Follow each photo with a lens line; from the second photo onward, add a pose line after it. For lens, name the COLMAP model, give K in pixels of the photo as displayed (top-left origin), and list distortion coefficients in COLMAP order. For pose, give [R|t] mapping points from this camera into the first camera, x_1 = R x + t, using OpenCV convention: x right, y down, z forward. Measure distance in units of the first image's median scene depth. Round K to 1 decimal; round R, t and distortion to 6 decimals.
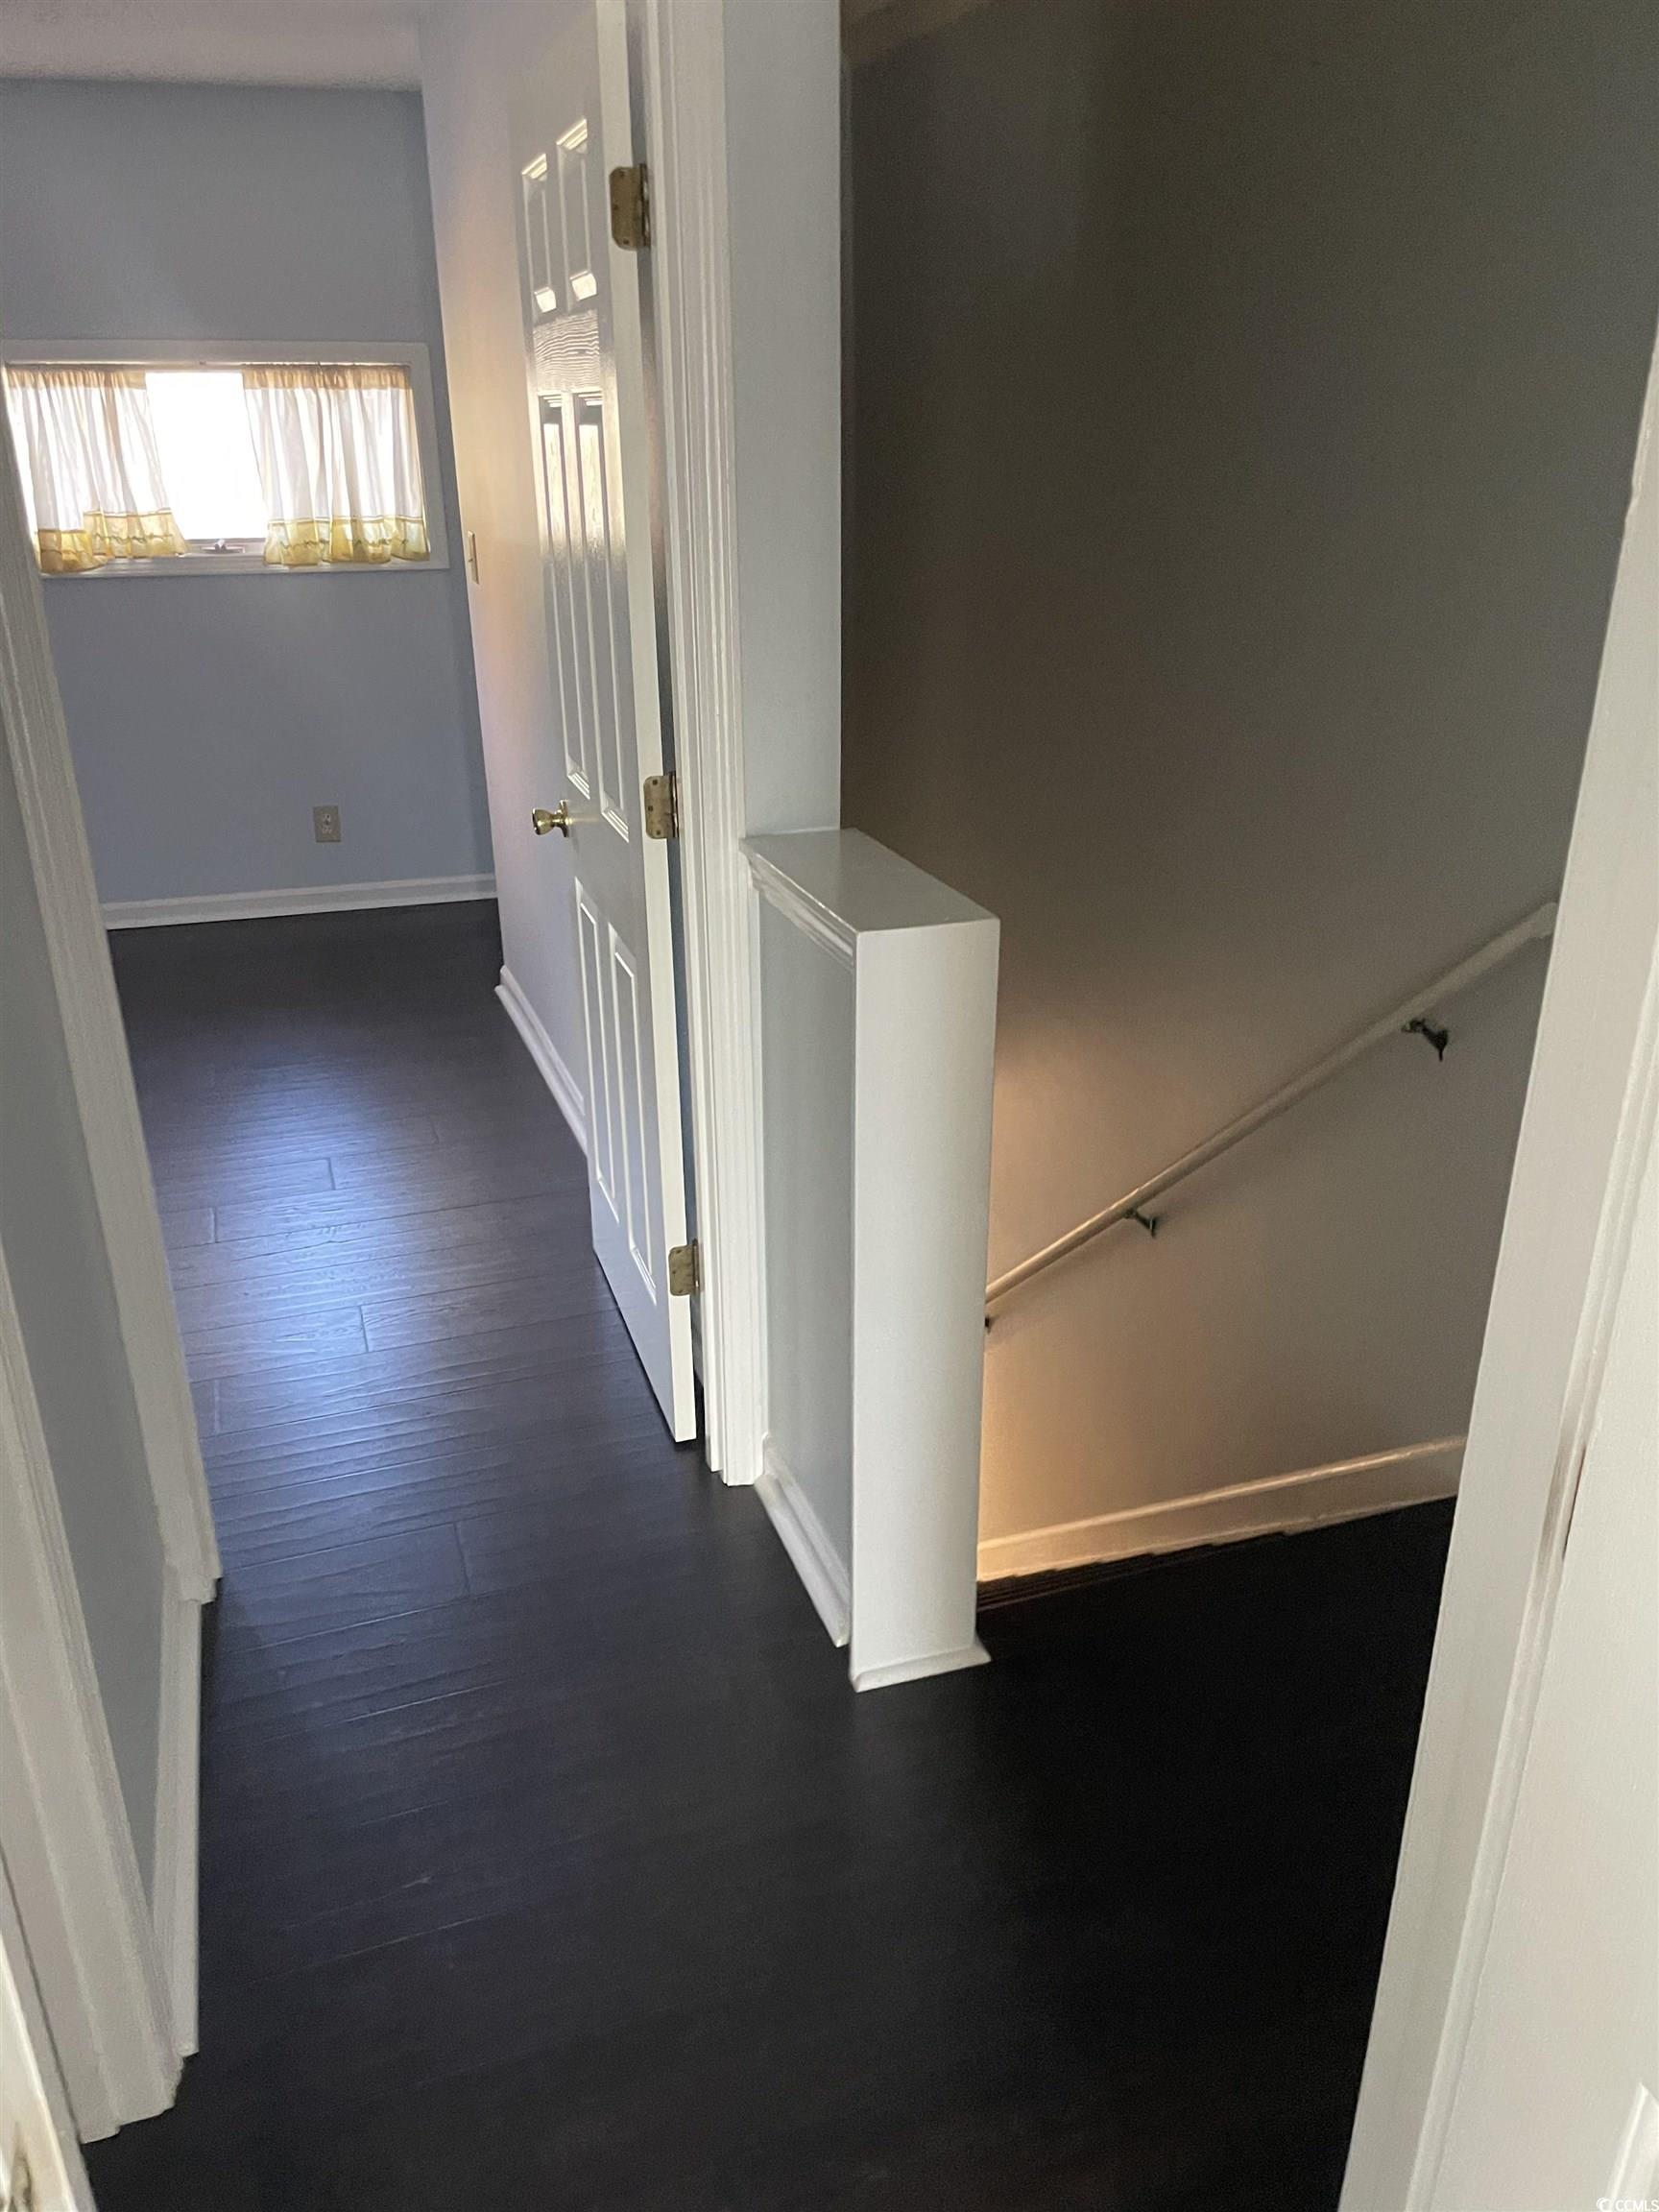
lens RADIAL K [[1646.3, 0, 806.3], [0, 1646.3, 1114.7], [0, 0, 1]] dist [0.052961, -0.052260]
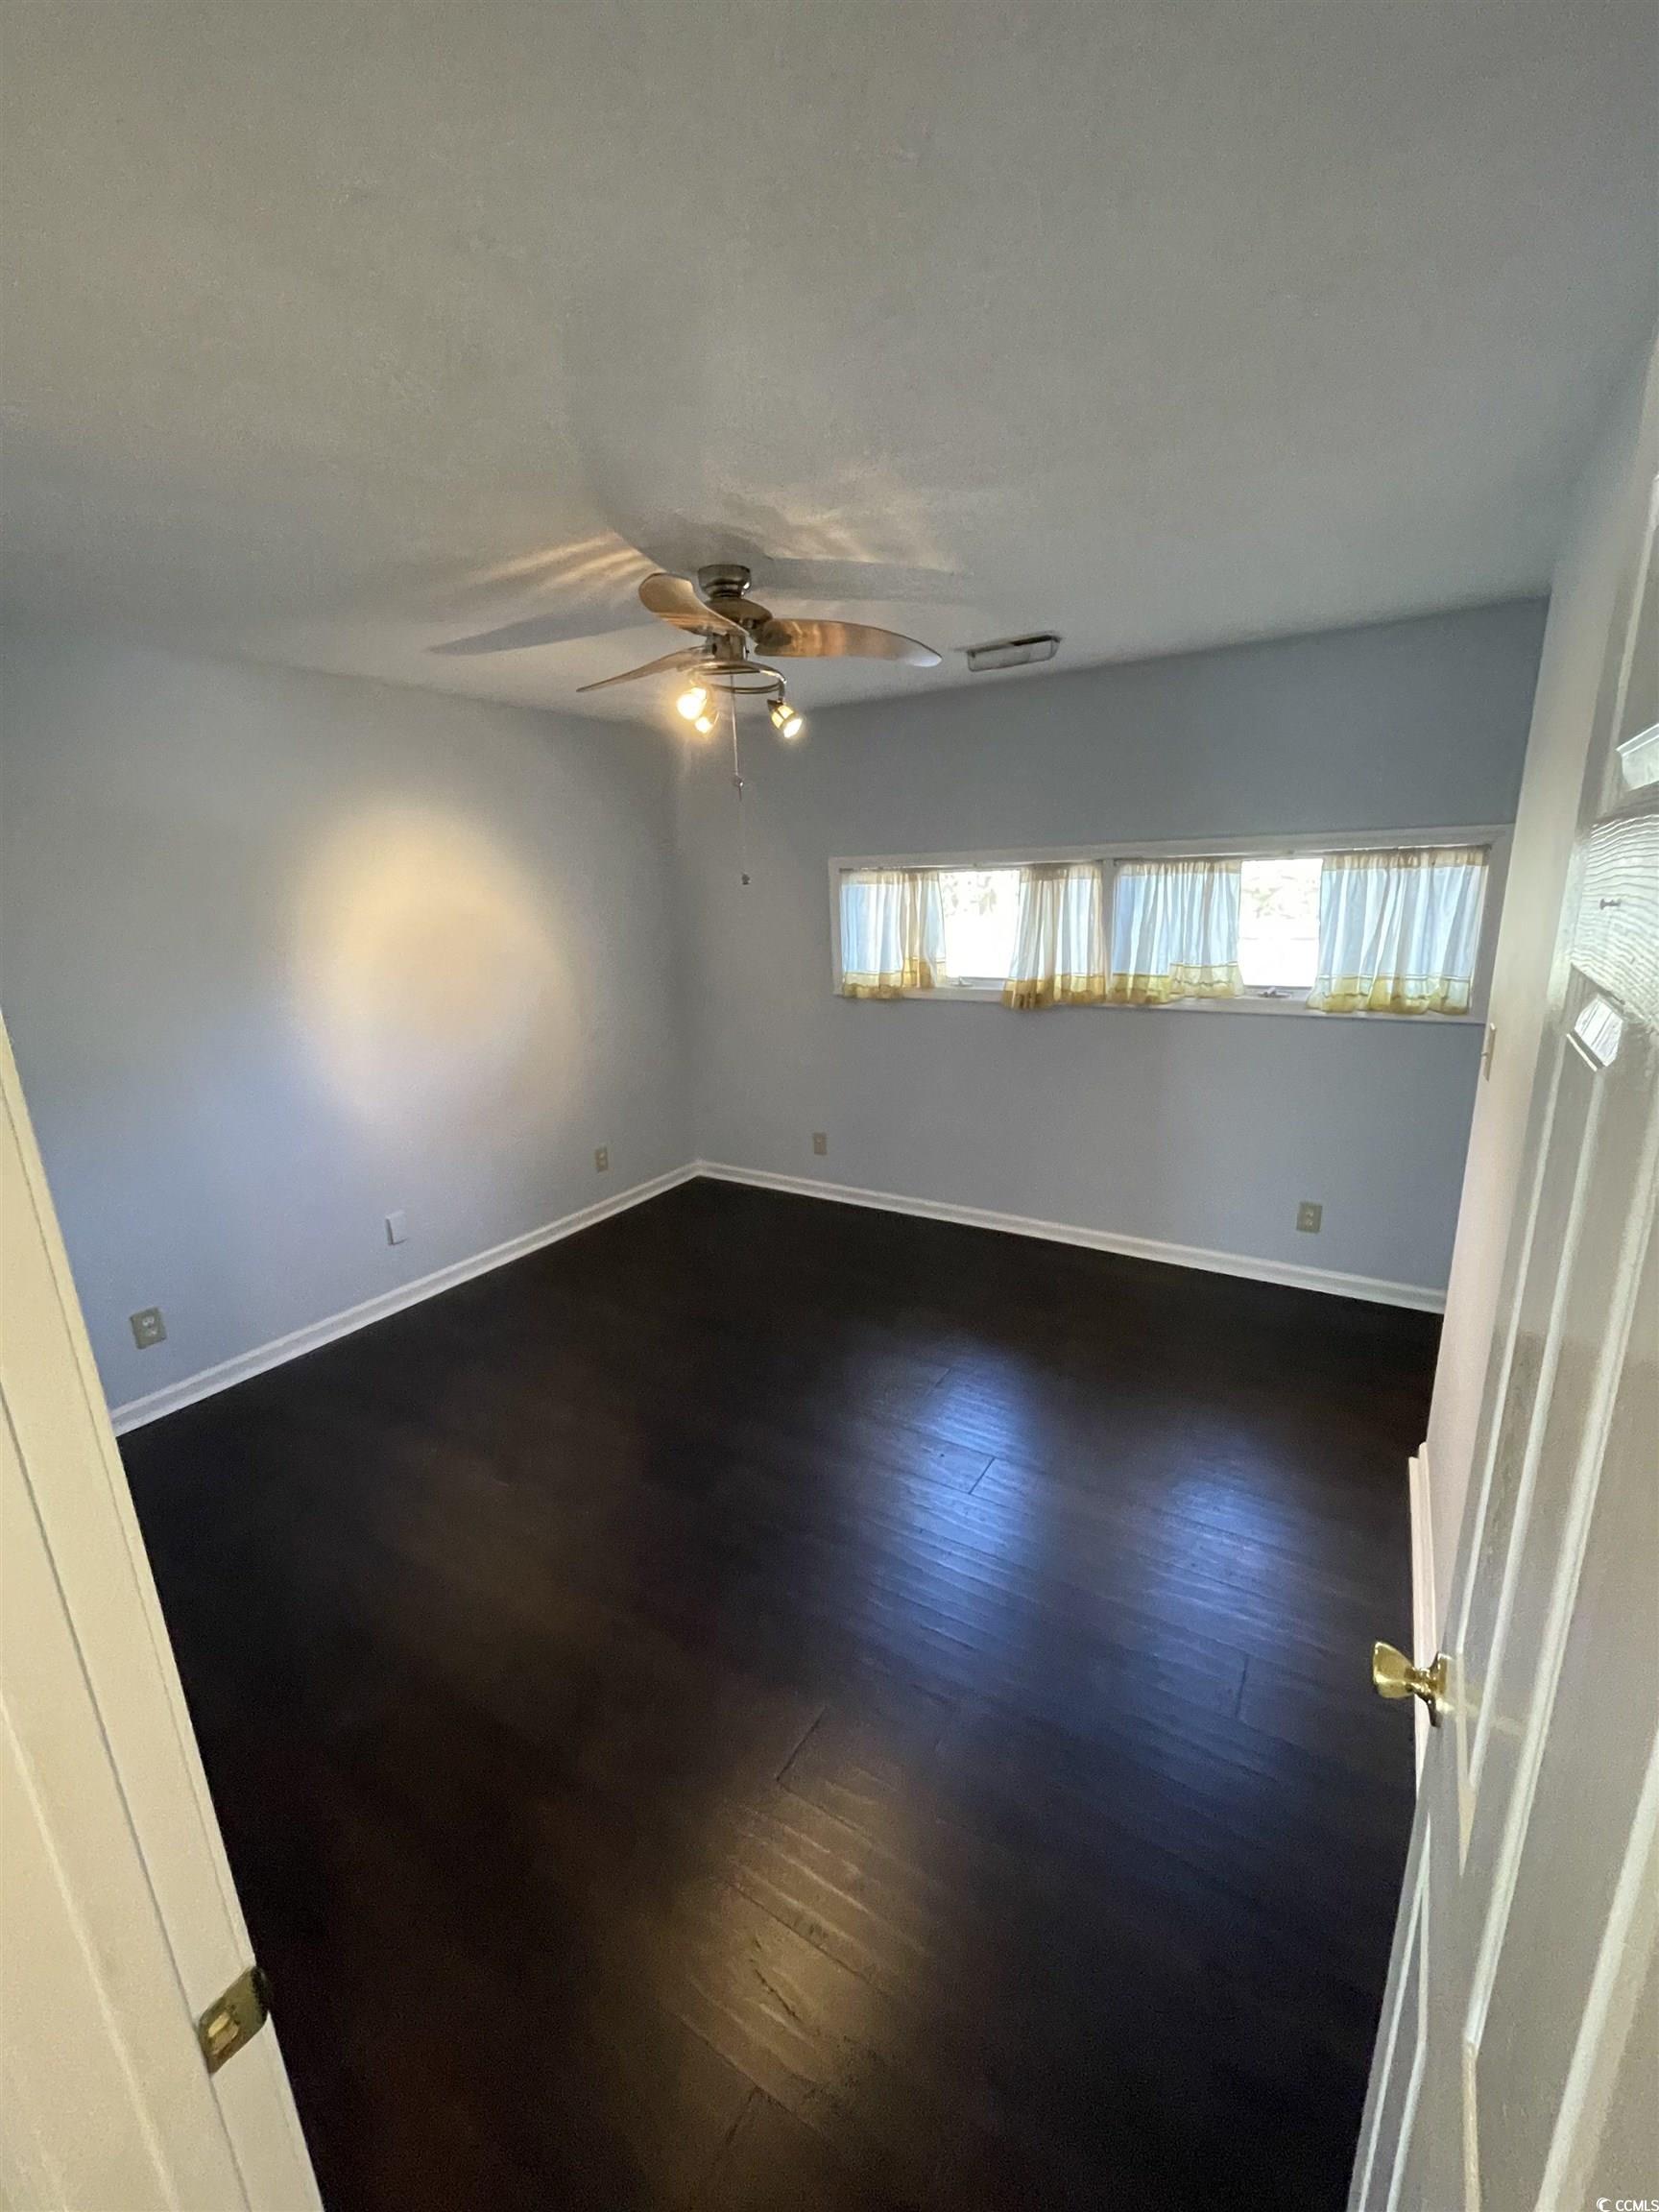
lens RADIAL K [[893.9, 0, 851.6], [0, 893.9, 1116.0], [0, 0, 1]] dist [-0.001408, -0.000257]
pose [[0.650217, 0.183603, -0.737230, -0.049512], [-0.269395, 0.963027, 0.002236, -0.172429], [0.710383, 0.197152, 0.675639, 0.351357]]
